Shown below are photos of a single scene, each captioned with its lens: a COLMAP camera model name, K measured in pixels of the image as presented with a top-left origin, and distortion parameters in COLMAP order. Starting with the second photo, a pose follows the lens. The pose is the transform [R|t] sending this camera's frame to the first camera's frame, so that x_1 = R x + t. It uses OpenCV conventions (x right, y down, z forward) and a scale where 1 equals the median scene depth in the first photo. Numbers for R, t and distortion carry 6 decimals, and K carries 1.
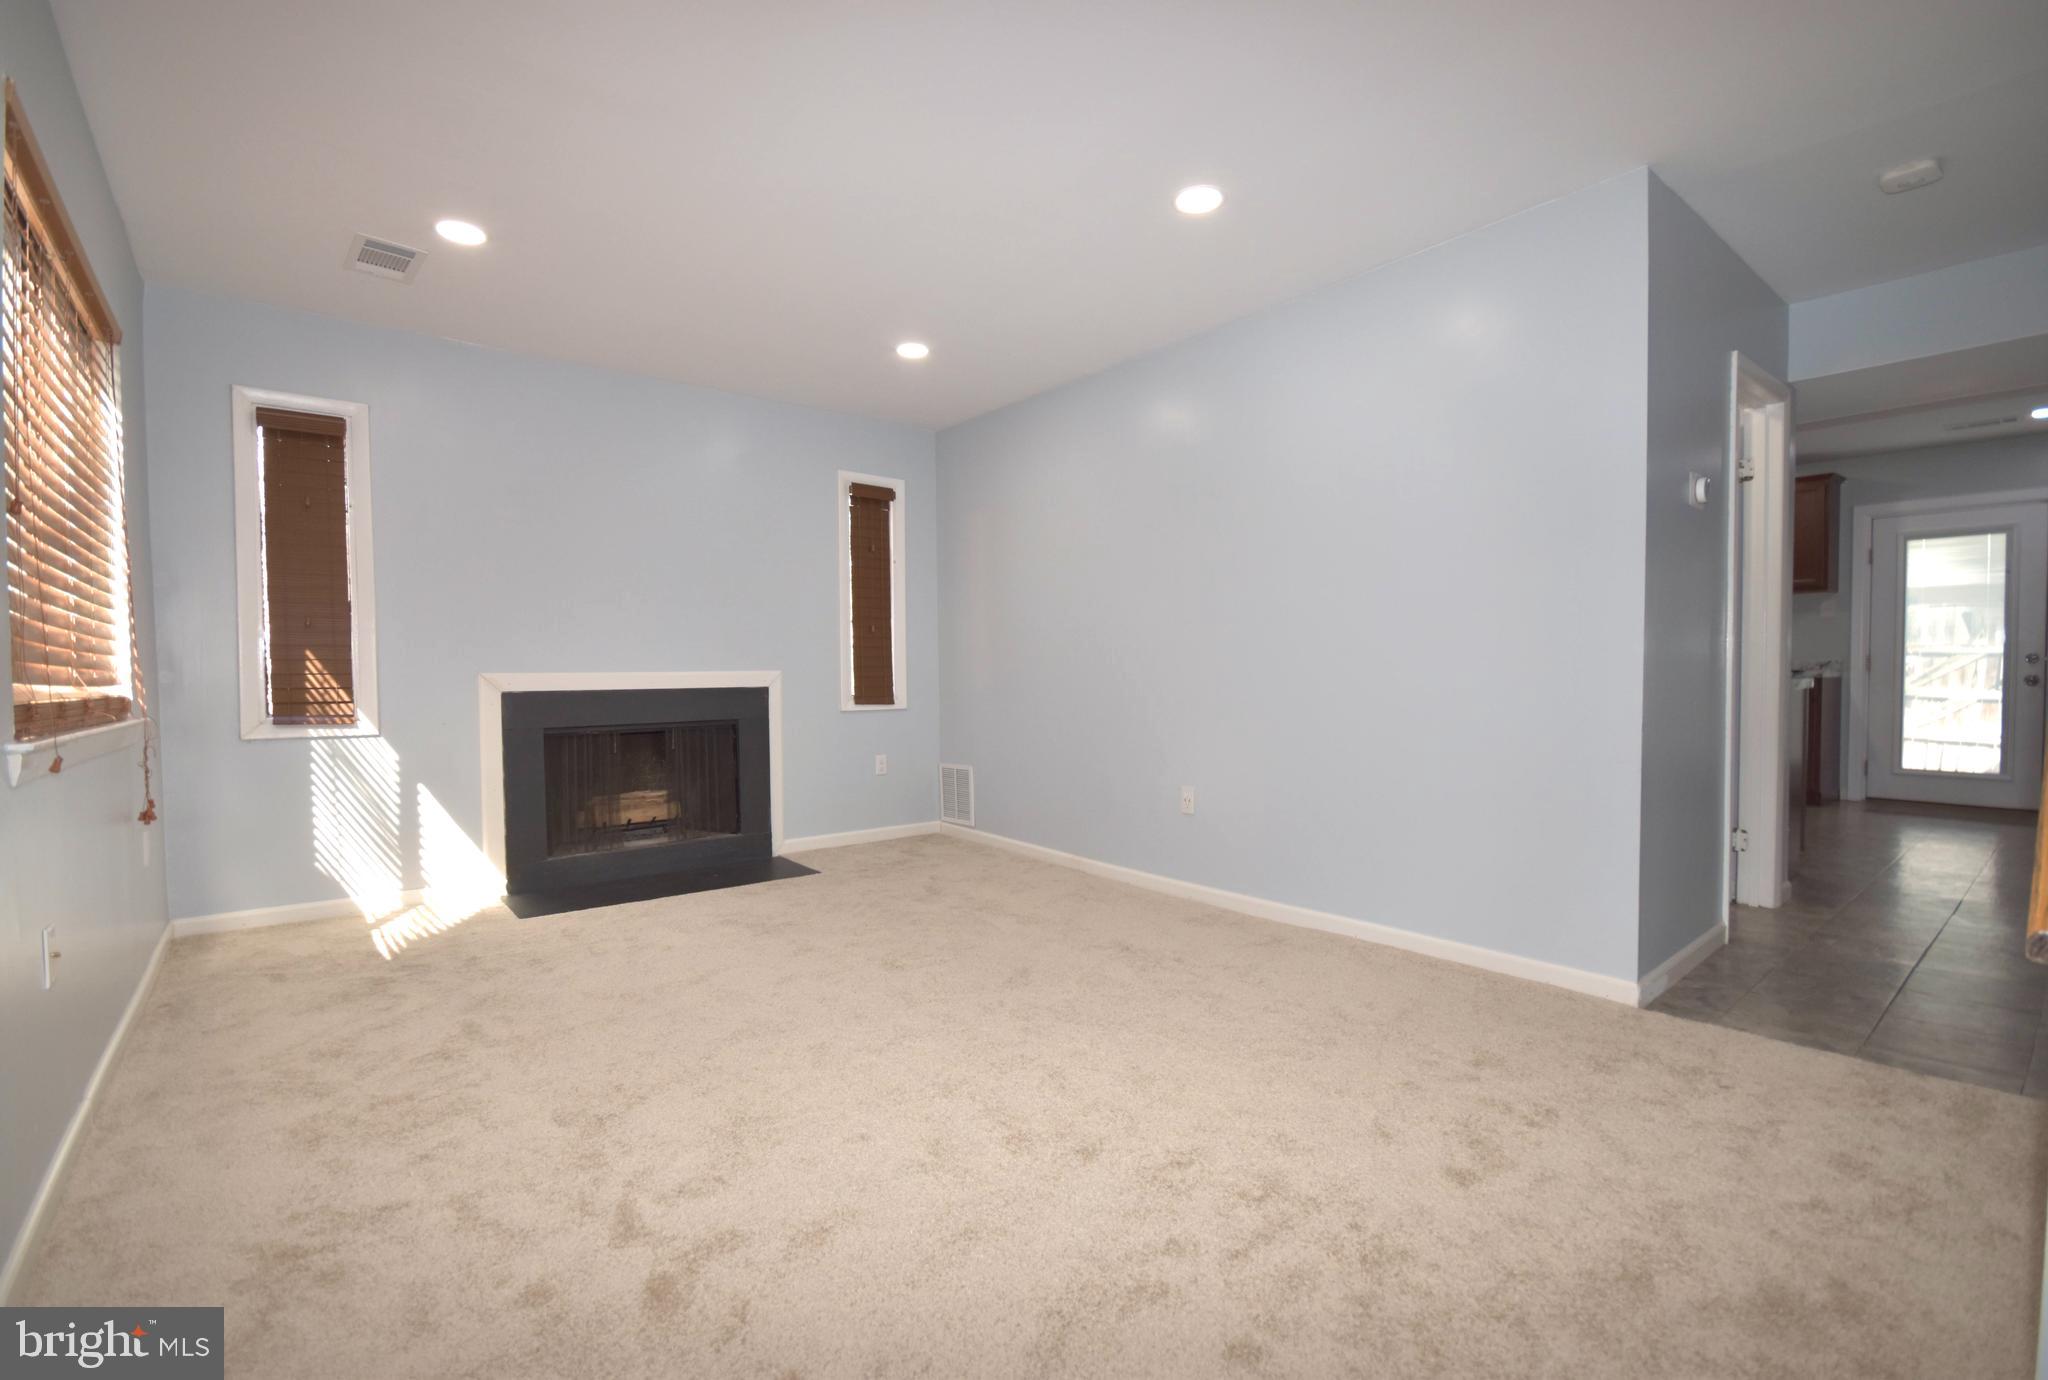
lens RADIAL K [[920.0, 0, 1027.4], [0, 920.0, 691.0], [0, 0, 1]] dist [-0.020325, -0.000506]
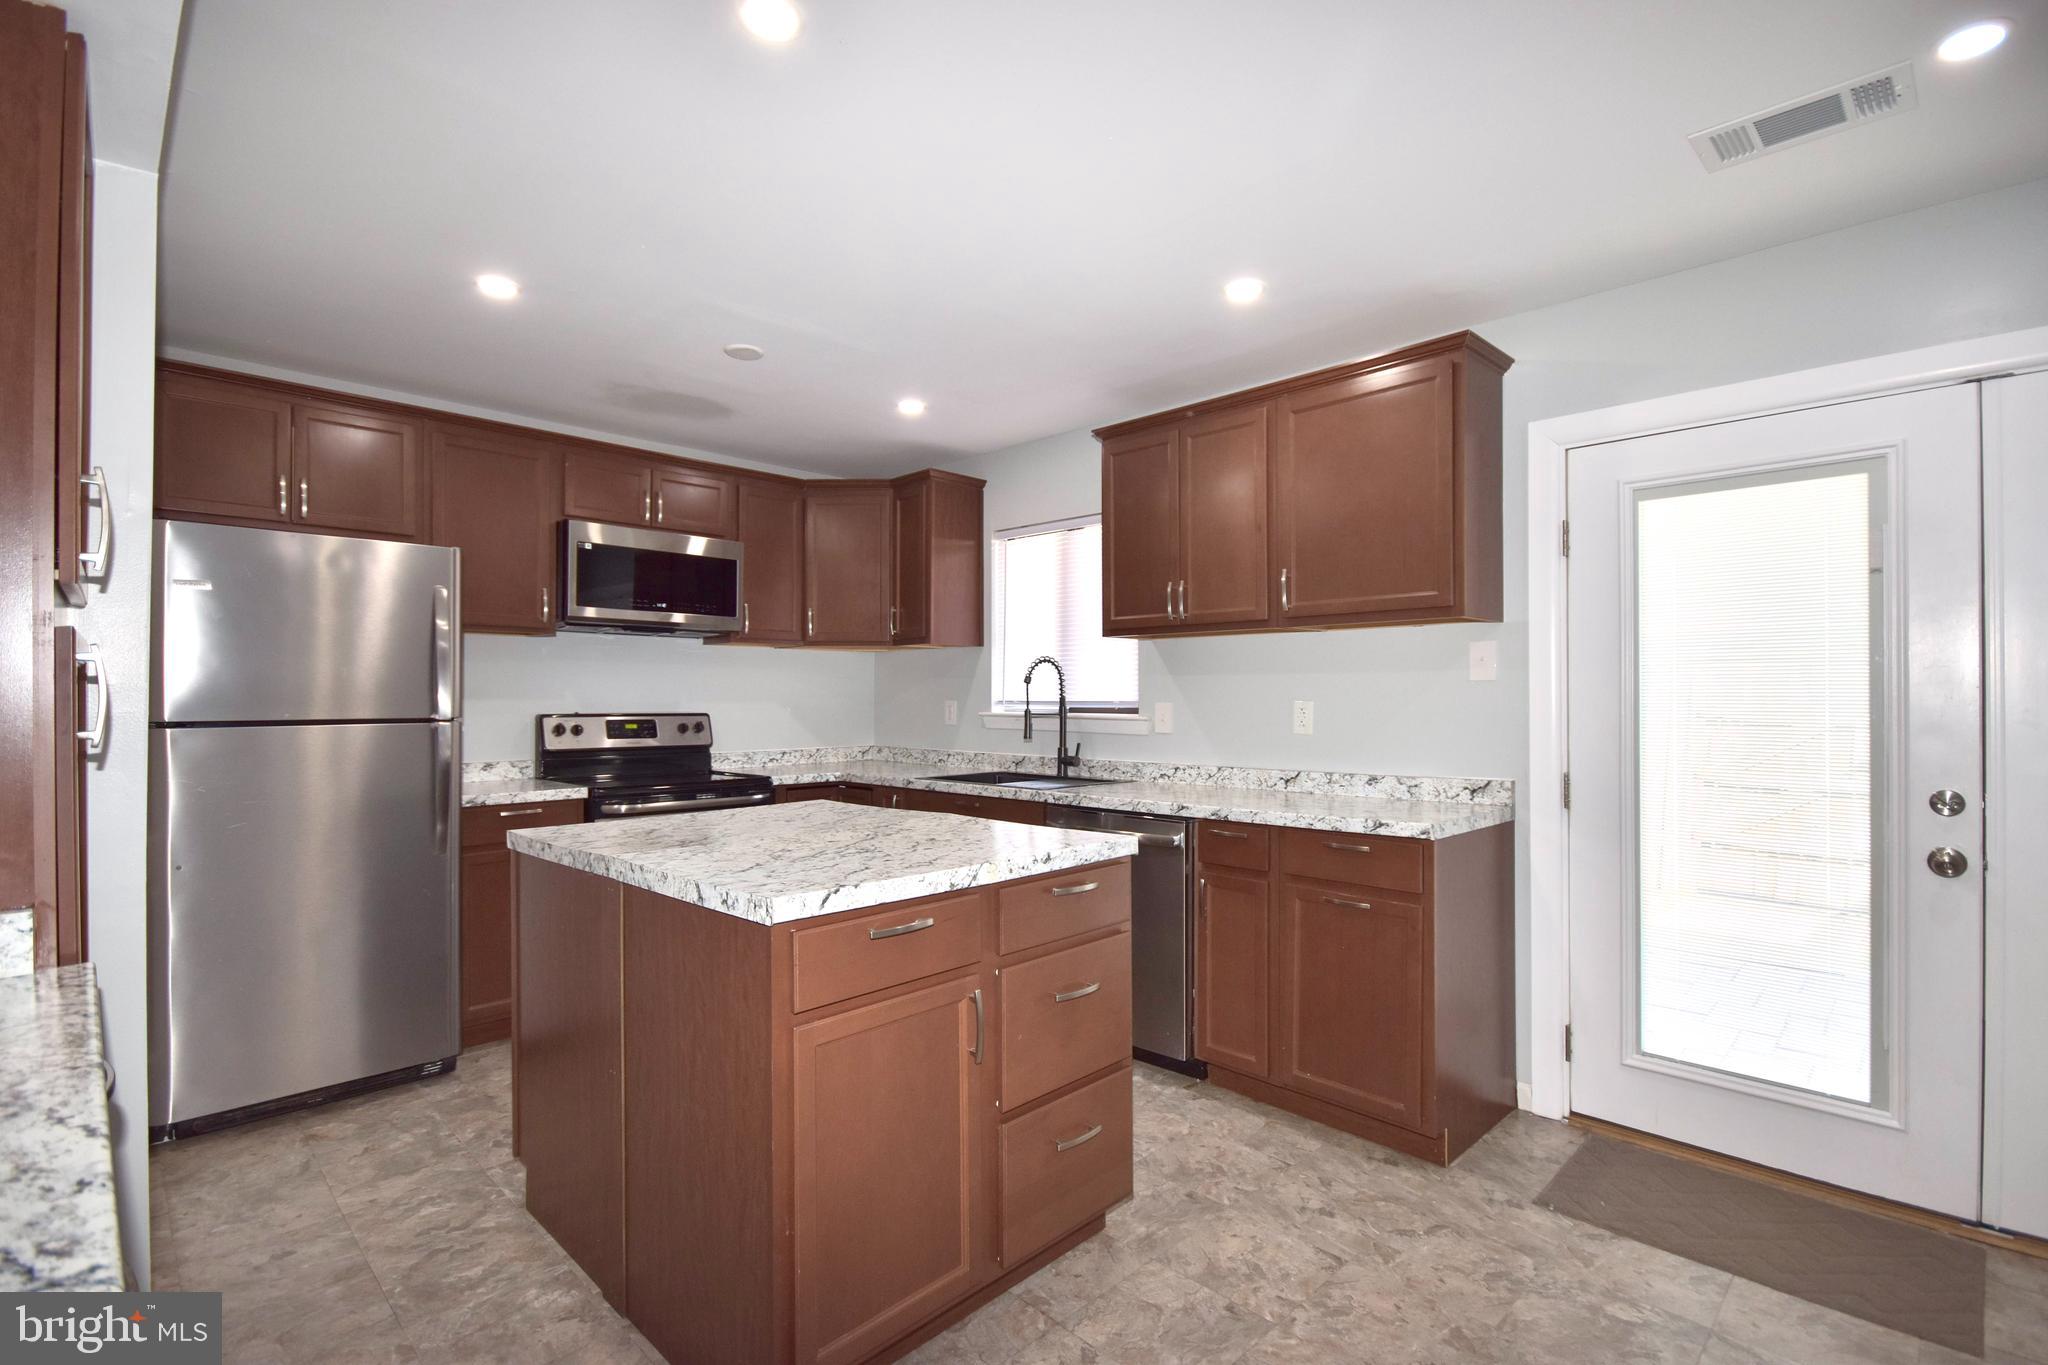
lens RADIAL K [[935.7, 0, 1036.2], [0, 935.7, 692.7], [0, 0, 1]] dist [0.005795, -0.004153]
pose [[0.993951, 0.006312, 0.109643, 0.639622], [-0.002498, 0.999388, -0.034888, -0.060488], [-0.109796, 0.034403, 0.993359, 0.592668]]
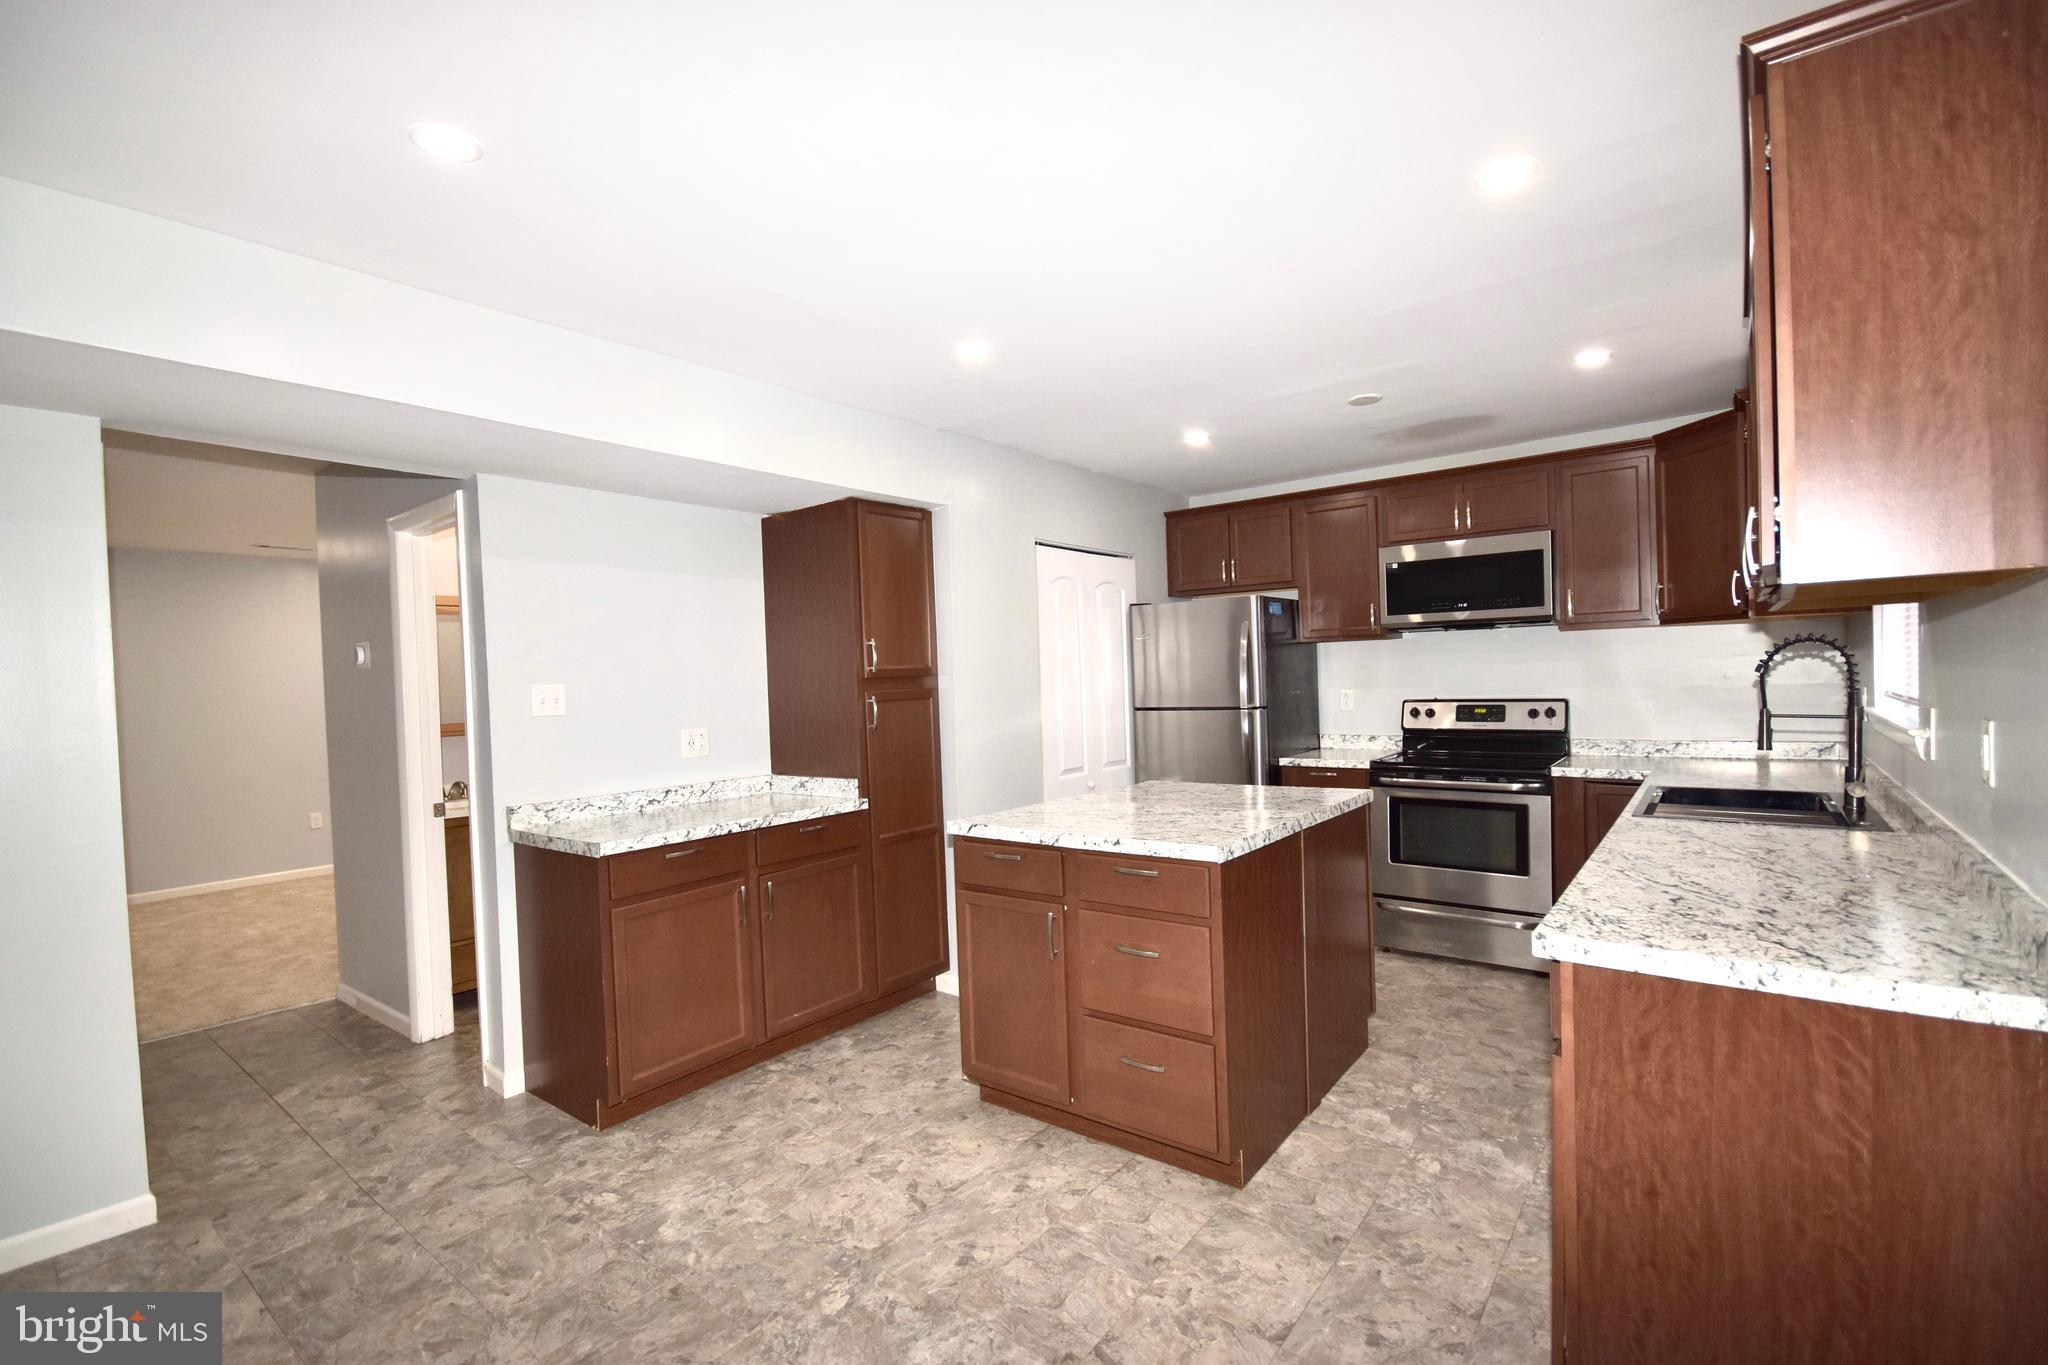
lens RADIAL K [[898.3, 0, 1027.4], [0, 898.3, 696.3], [0, 0, 1]] dist [-0.002311, -0.000346]
pose [[0.222172, 0.022625, -0.974745, 1.041849], [0.005716, 0.999683, 0.024506, -0.089858], [0.974991, -0.011016, 0.221972, 0.771610]]
